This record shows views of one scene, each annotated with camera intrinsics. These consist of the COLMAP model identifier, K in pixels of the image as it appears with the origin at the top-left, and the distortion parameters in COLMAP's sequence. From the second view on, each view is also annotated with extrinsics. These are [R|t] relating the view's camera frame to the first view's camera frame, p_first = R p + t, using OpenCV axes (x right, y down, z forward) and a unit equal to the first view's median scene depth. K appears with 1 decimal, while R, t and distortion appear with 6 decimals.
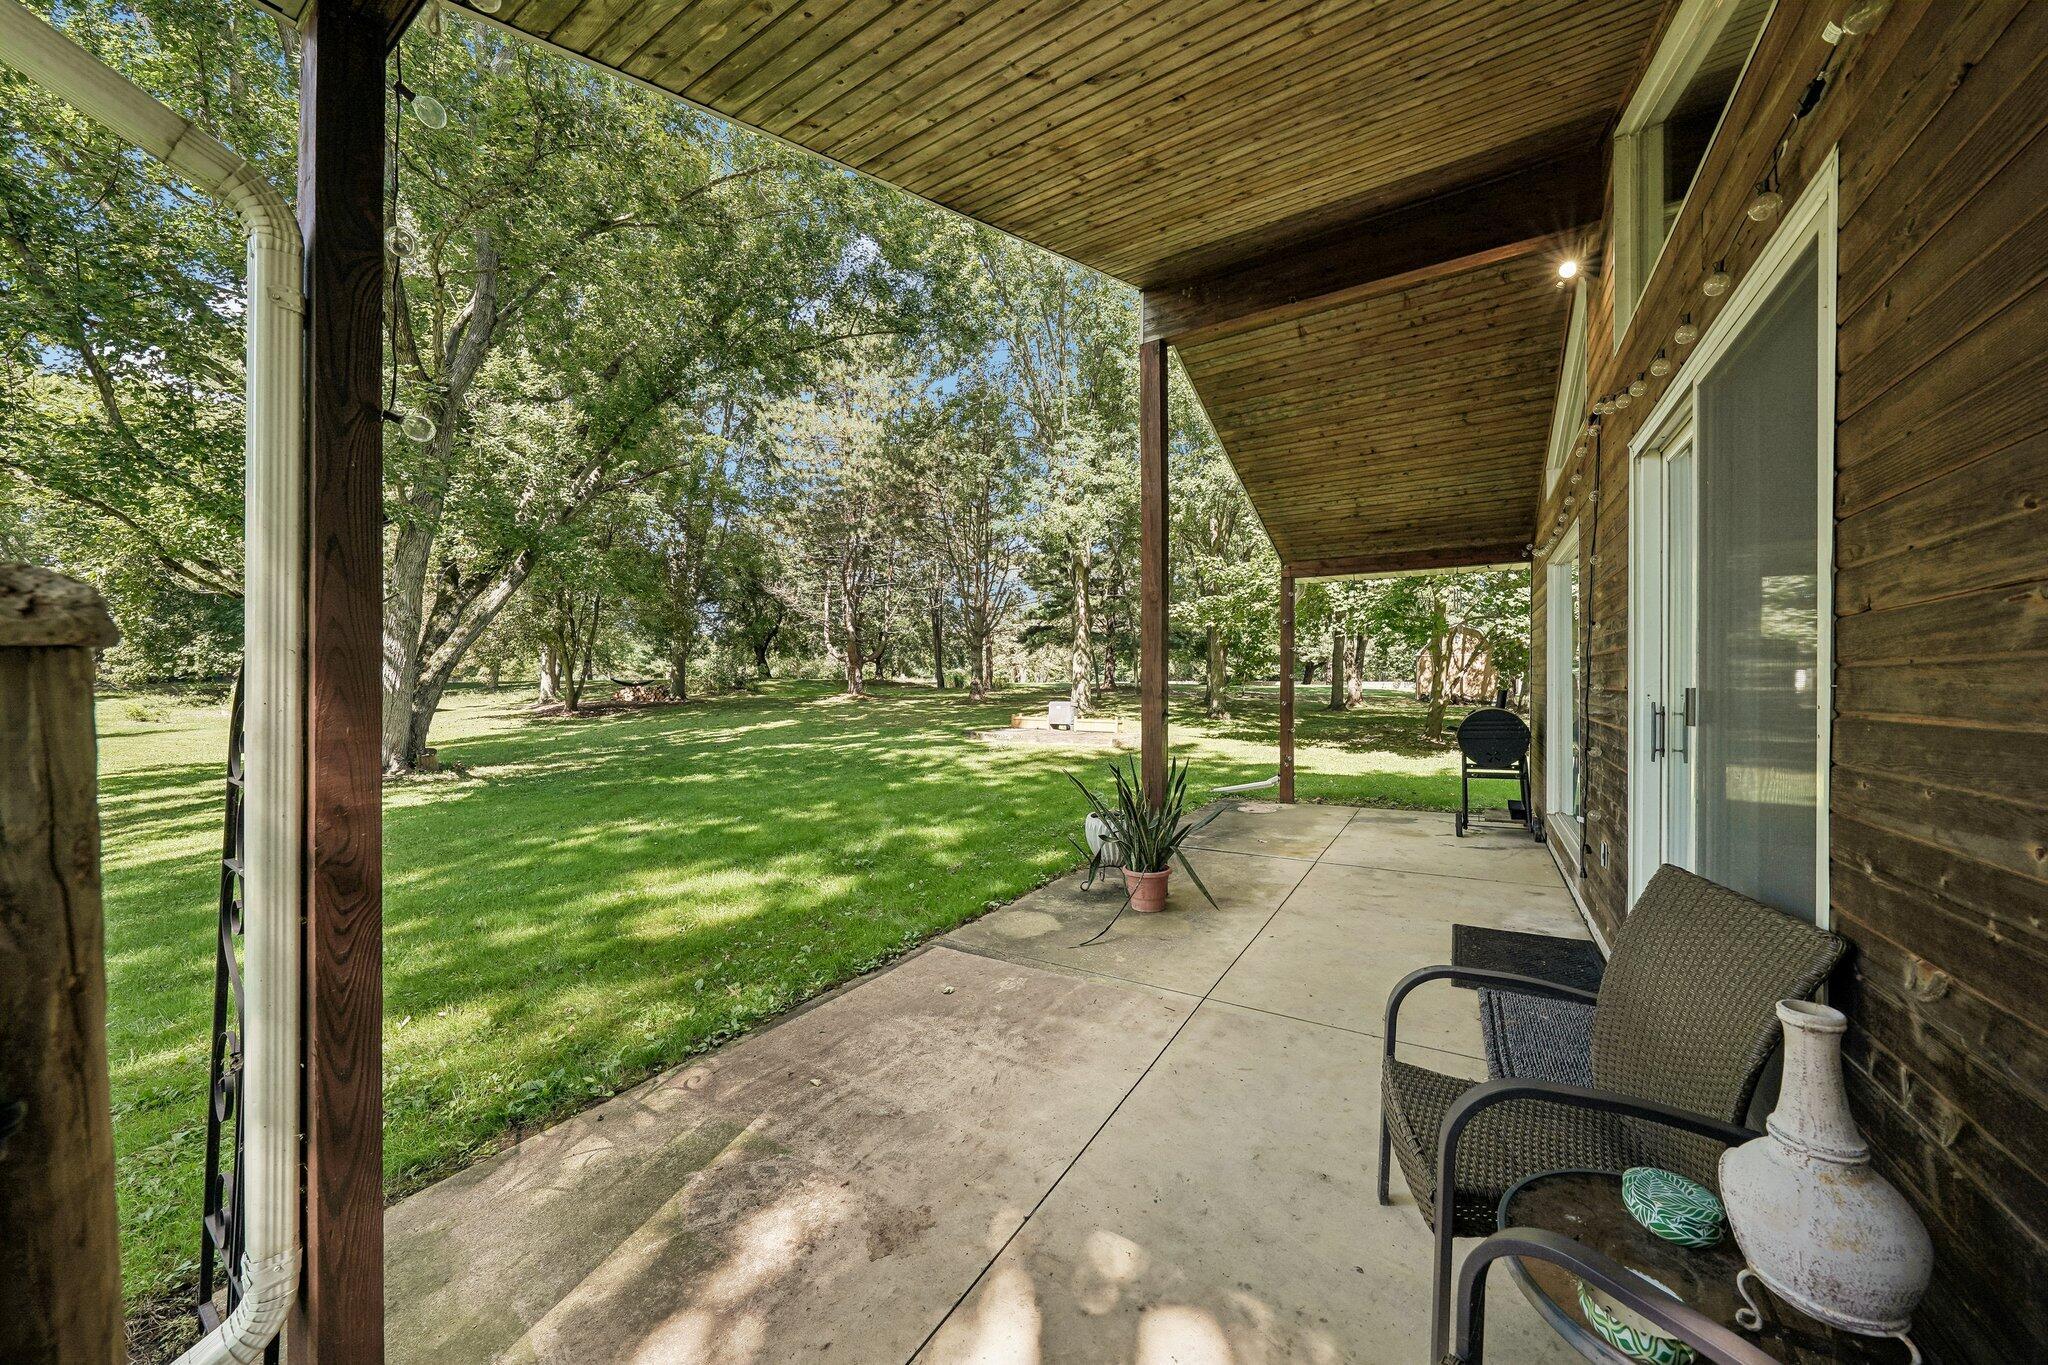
lens RADIAL K [[714.8, 0, 1021.3], [0, 714.8, 686.2], [0, 0, 1]] dist [0.007394, 0.000132]
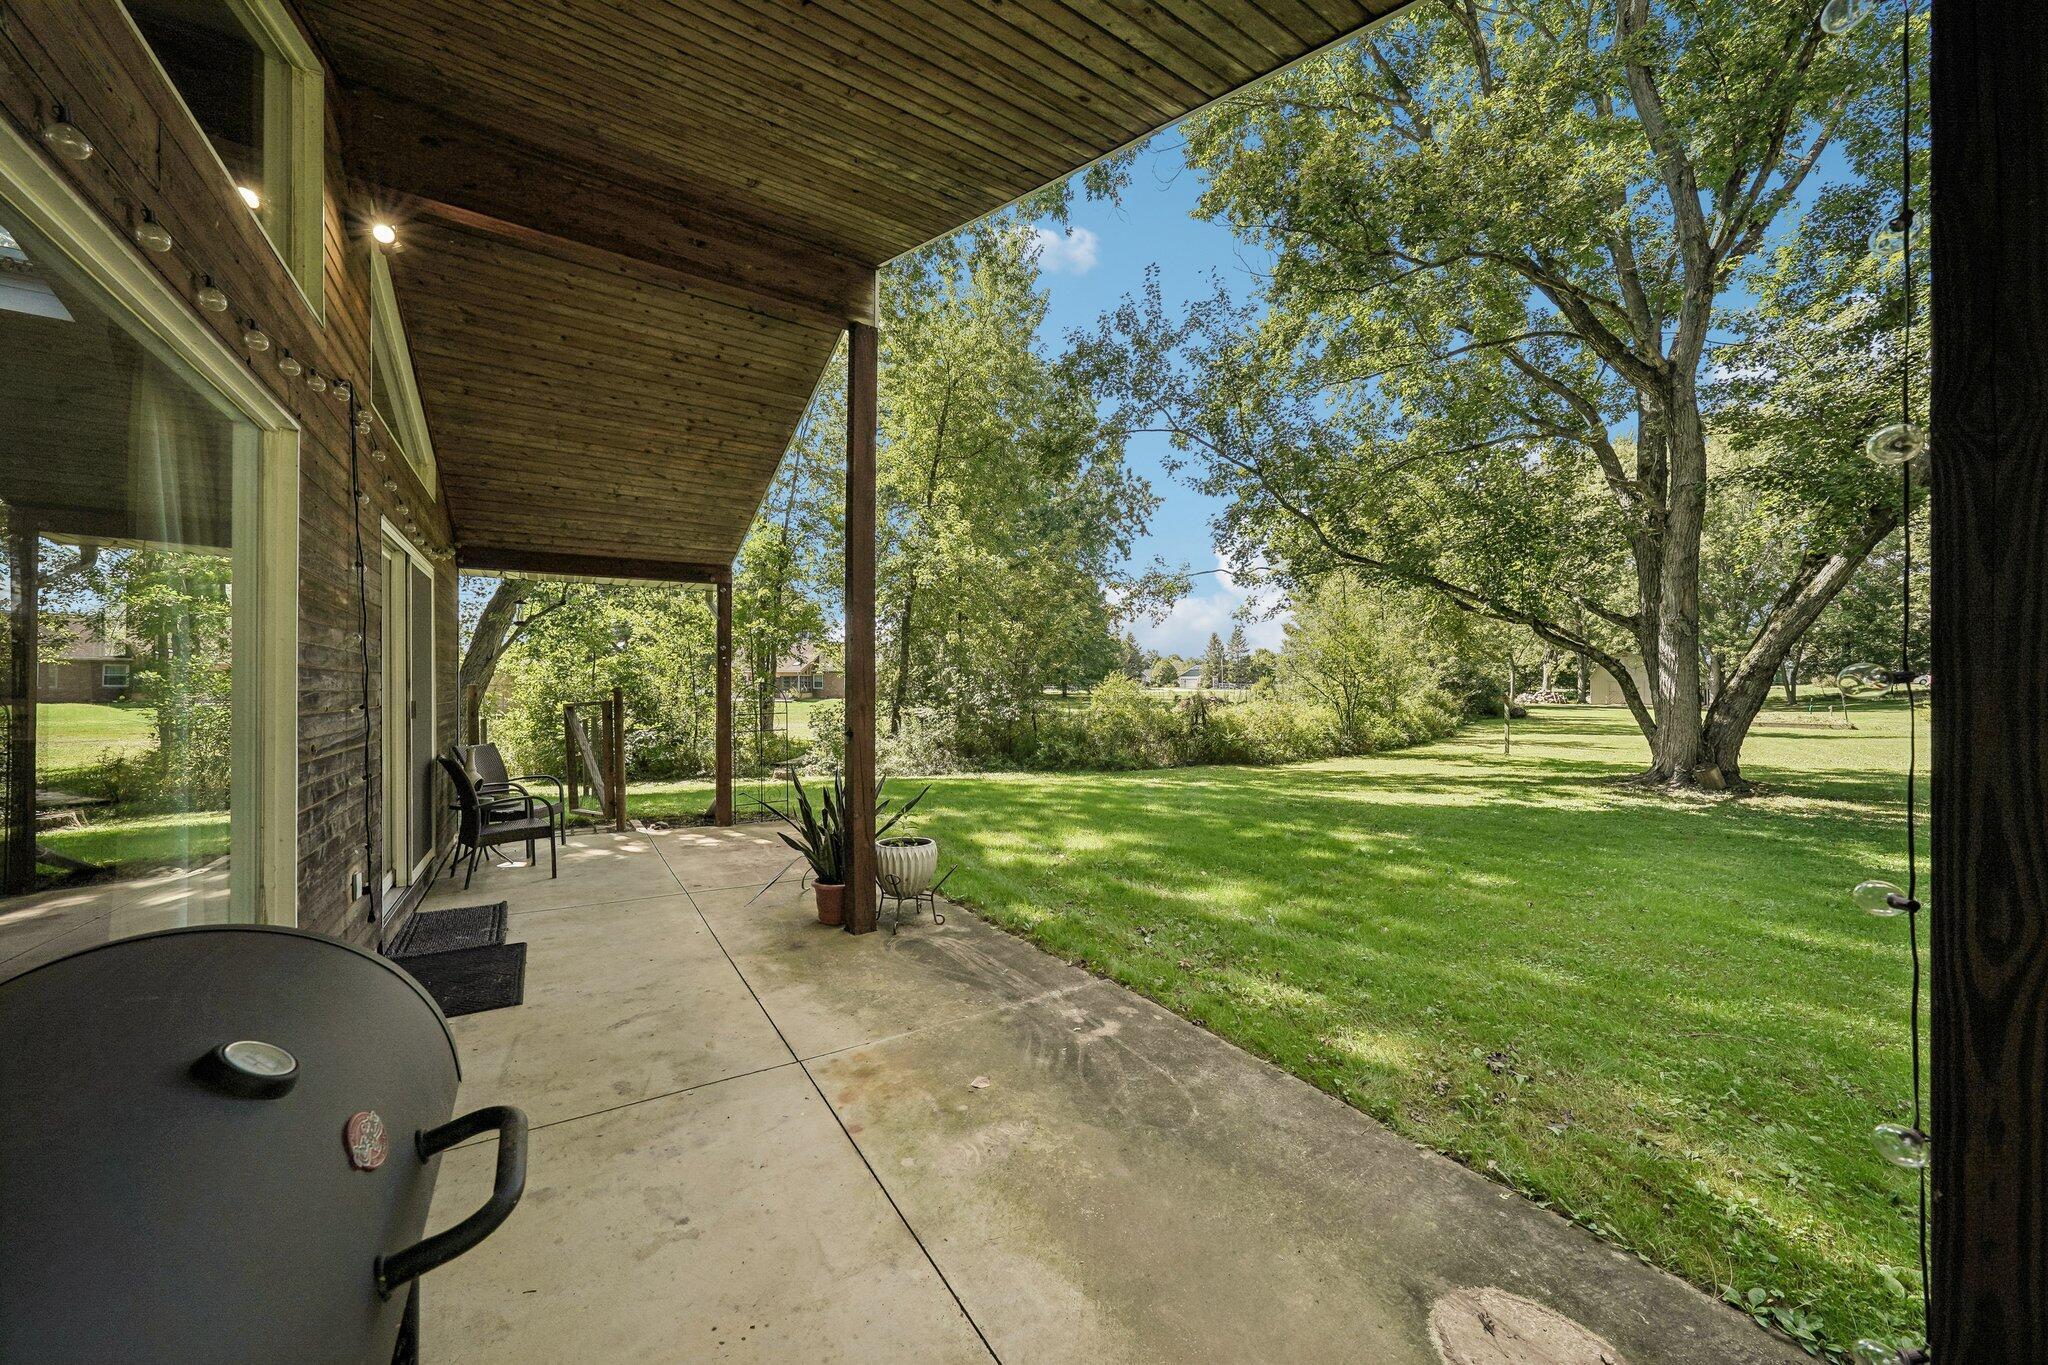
lens RADIAL K [[714.8, 0, 1018.9], [0, 714.8, 688.6], [0, 0, 1]] dist [0.007394, 0.000132]
pose [[-0.429858, -0.000446, -0.902897, 0.962943], [0.003137, 0.999993, -0.001988, -0.017471], [0.902891, -0.003687, -0.429853, 1.635135]]
